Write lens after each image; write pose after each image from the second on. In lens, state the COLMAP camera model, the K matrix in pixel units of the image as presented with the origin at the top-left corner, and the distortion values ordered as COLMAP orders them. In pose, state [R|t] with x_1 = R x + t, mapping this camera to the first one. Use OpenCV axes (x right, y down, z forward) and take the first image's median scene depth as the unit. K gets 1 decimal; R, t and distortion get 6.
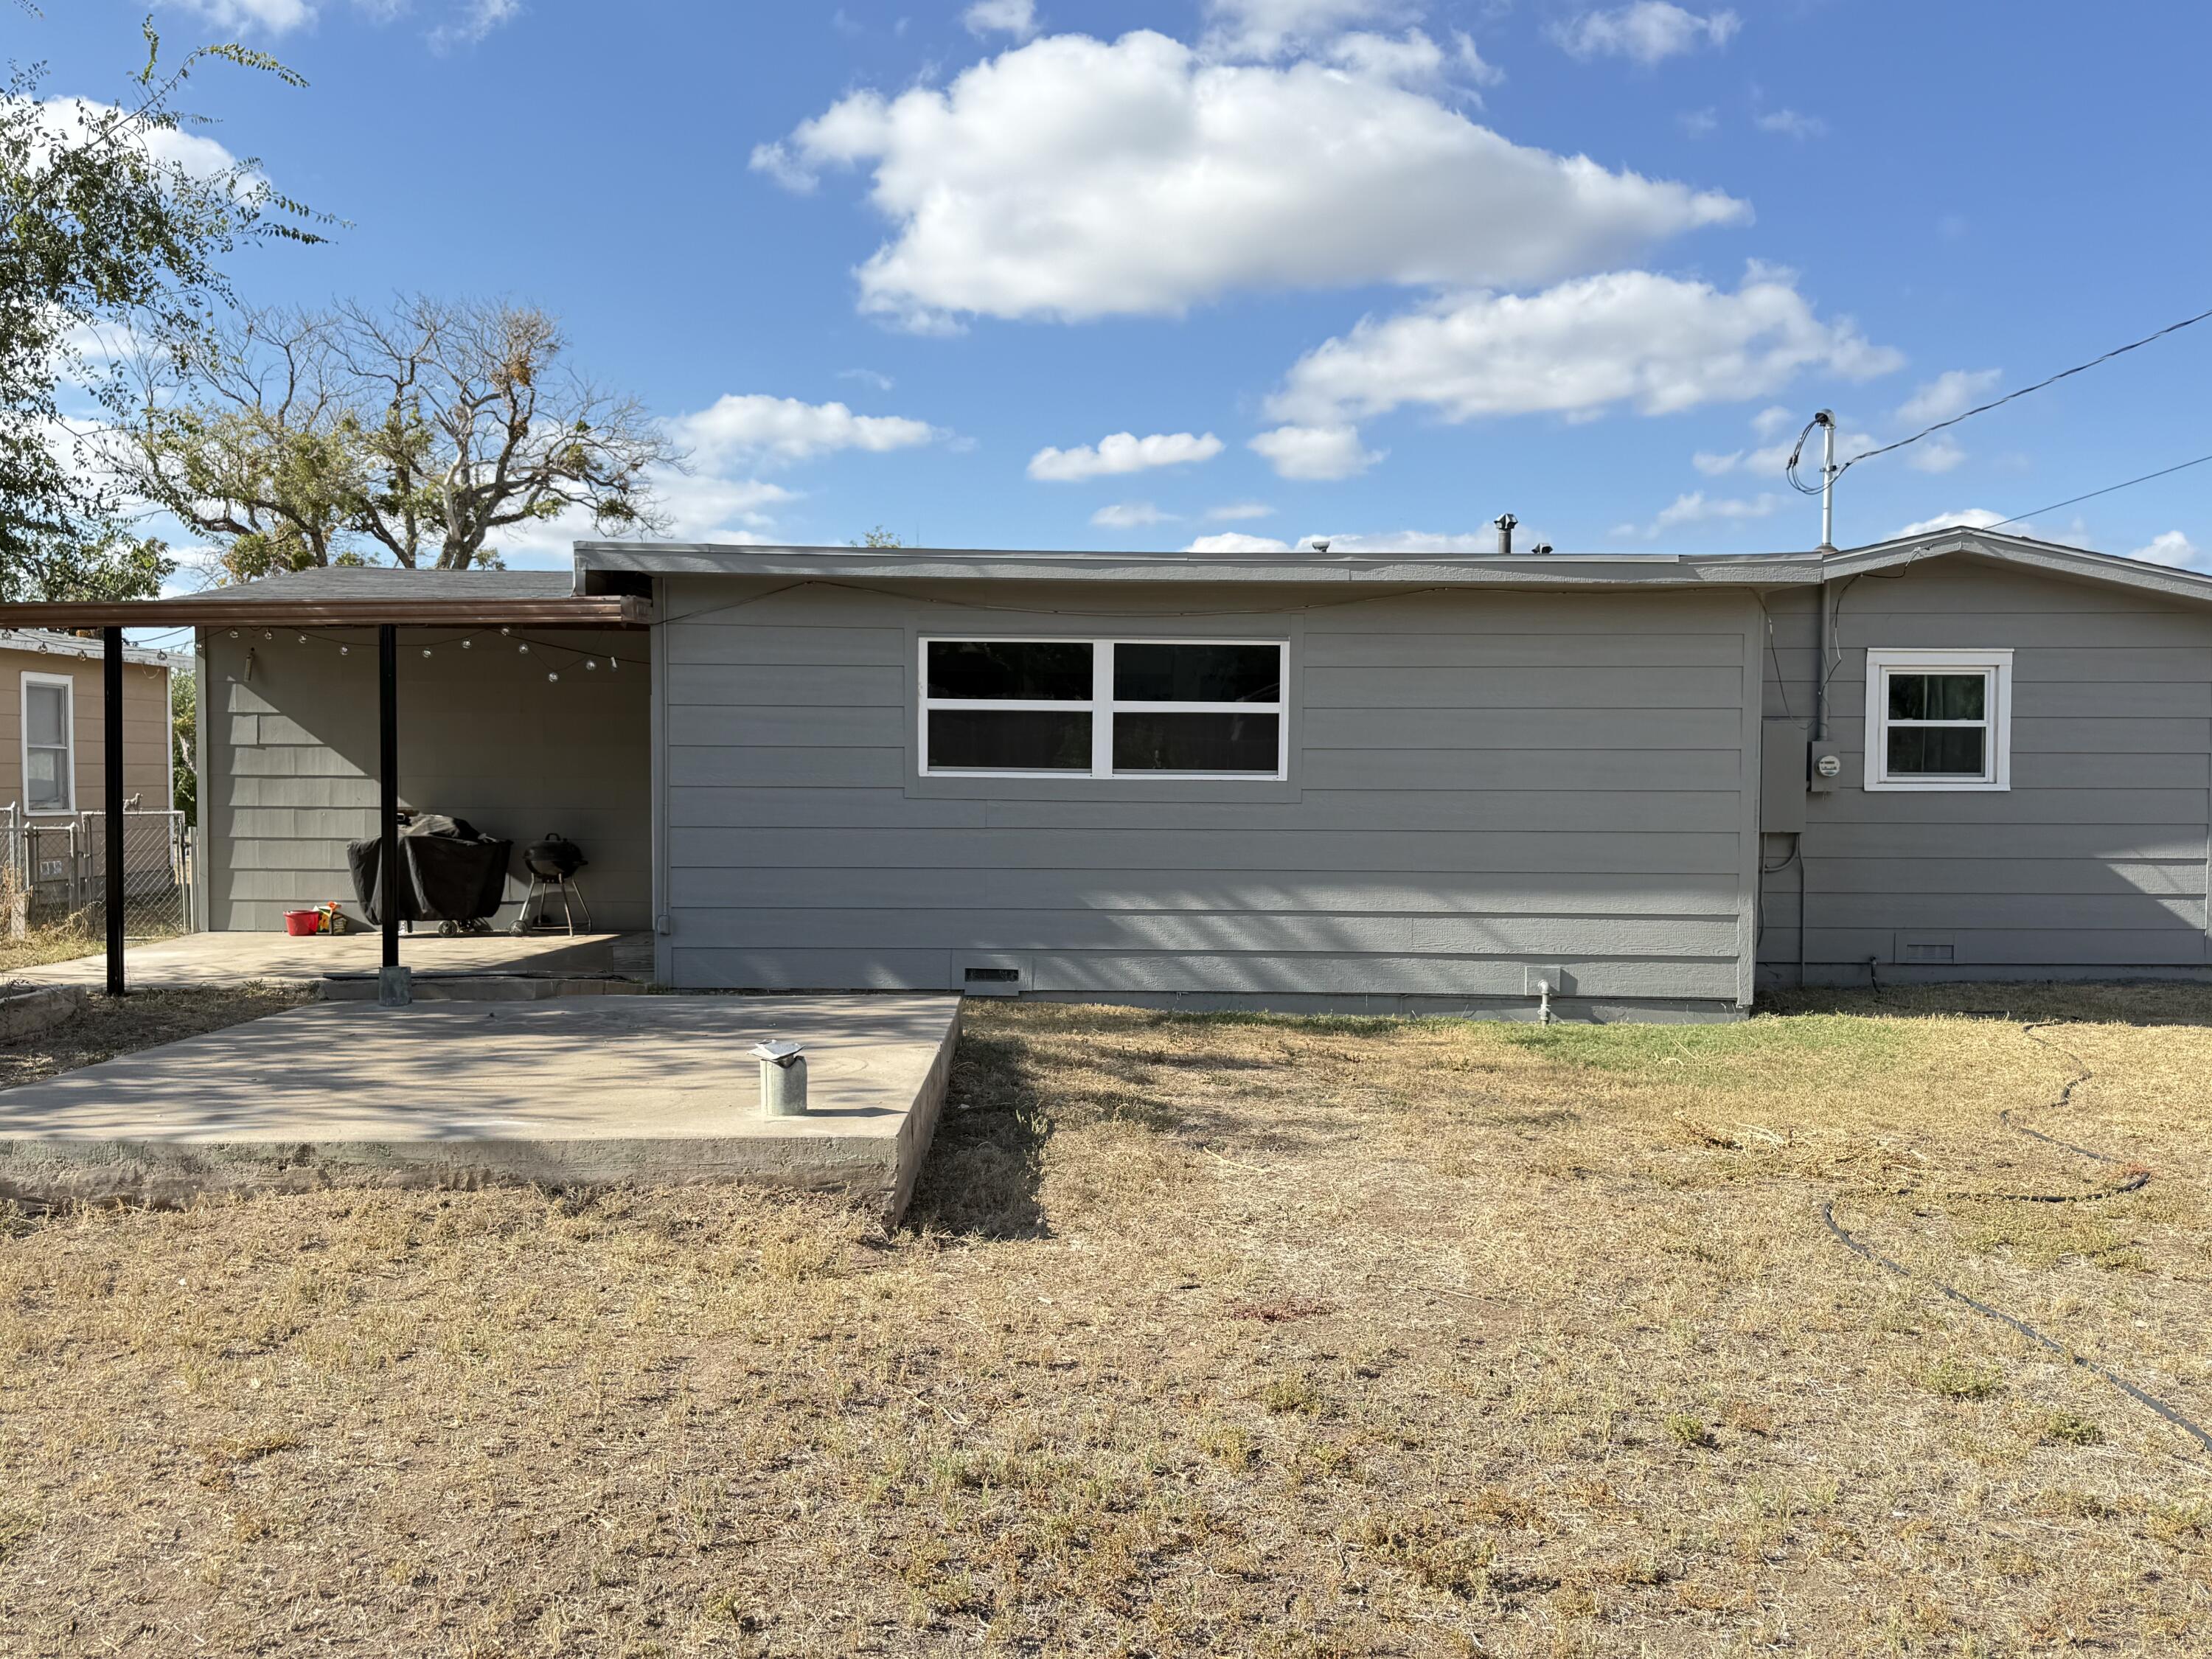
lens RADIAL K [[1778.8, 0, 1106.0], [0, 1778.8, 829.5], [0, 0, 1]] dist [0.110232, -0.218935]
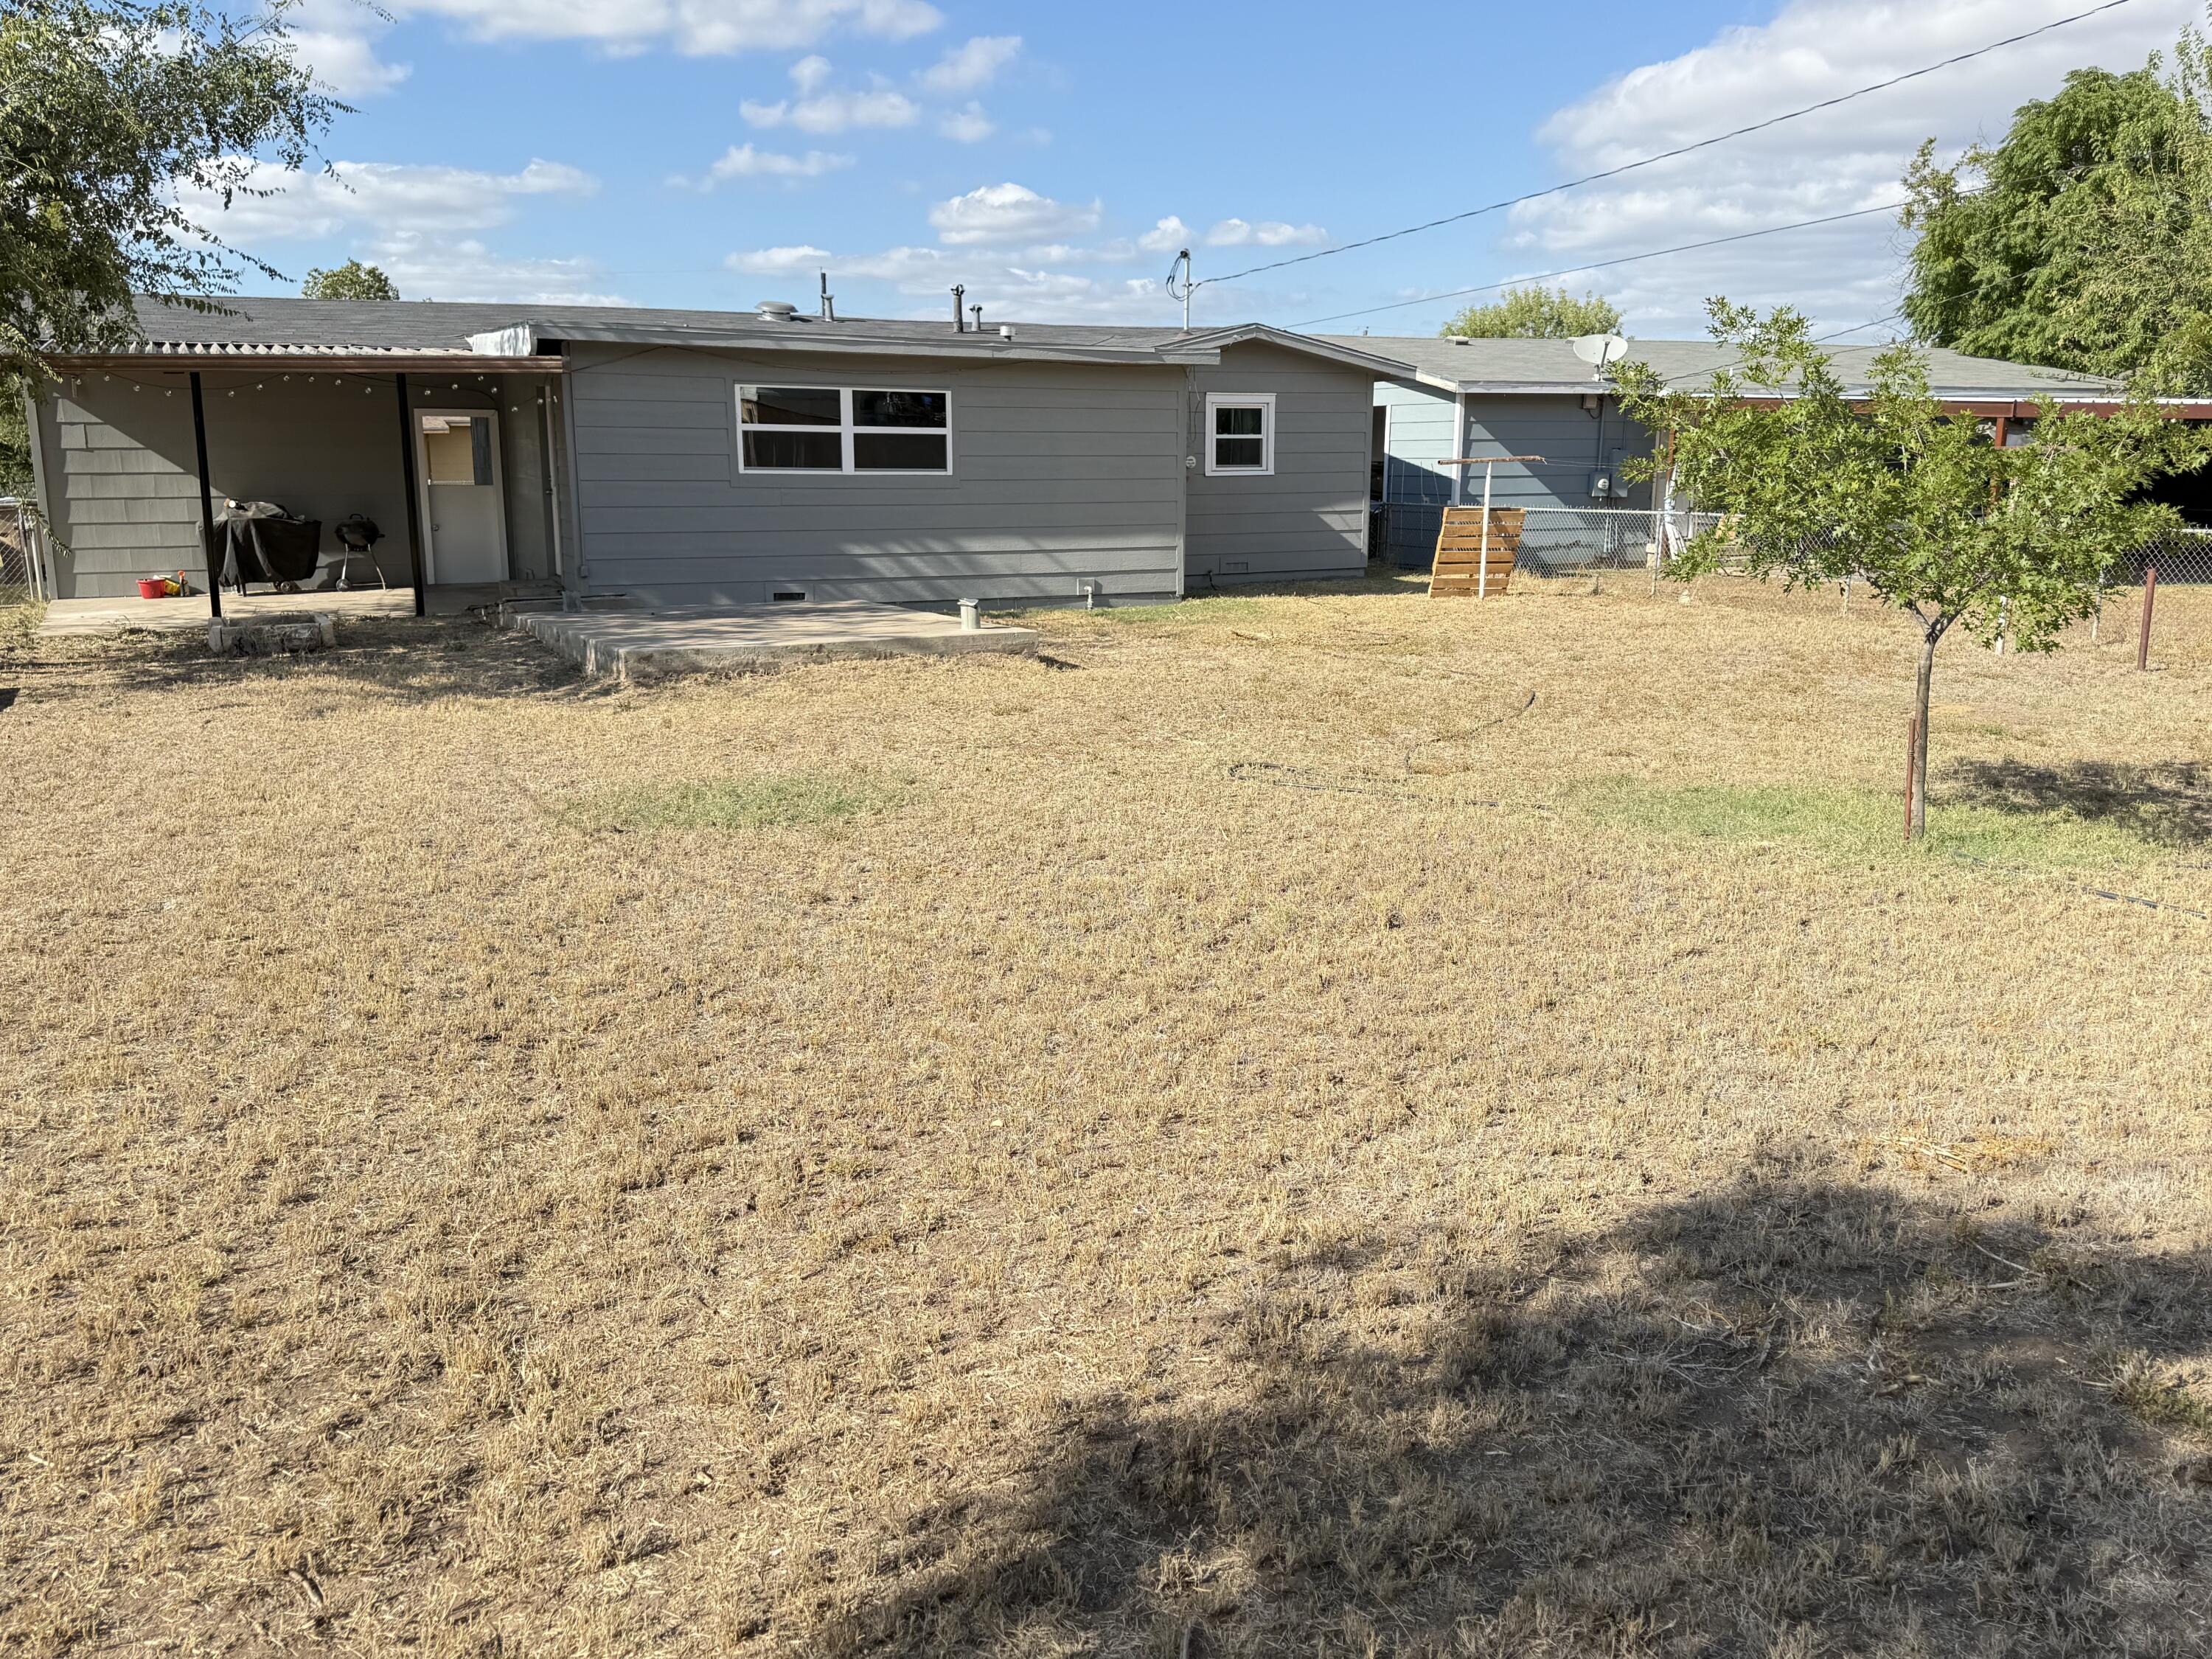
lens RADIAL K [[1778.8, 0, 1106.0], [0, 1778.8, 829.5], [0, 0, 1]] dist [0.110232, -0.218935]
pose [[0.878632, -0.103490, 0.466151, -0.594785], [0.017566, 0.982576, 0.185032, -0.007410], [-0.477177, -0.154386, 0.865140, -0.603374]]
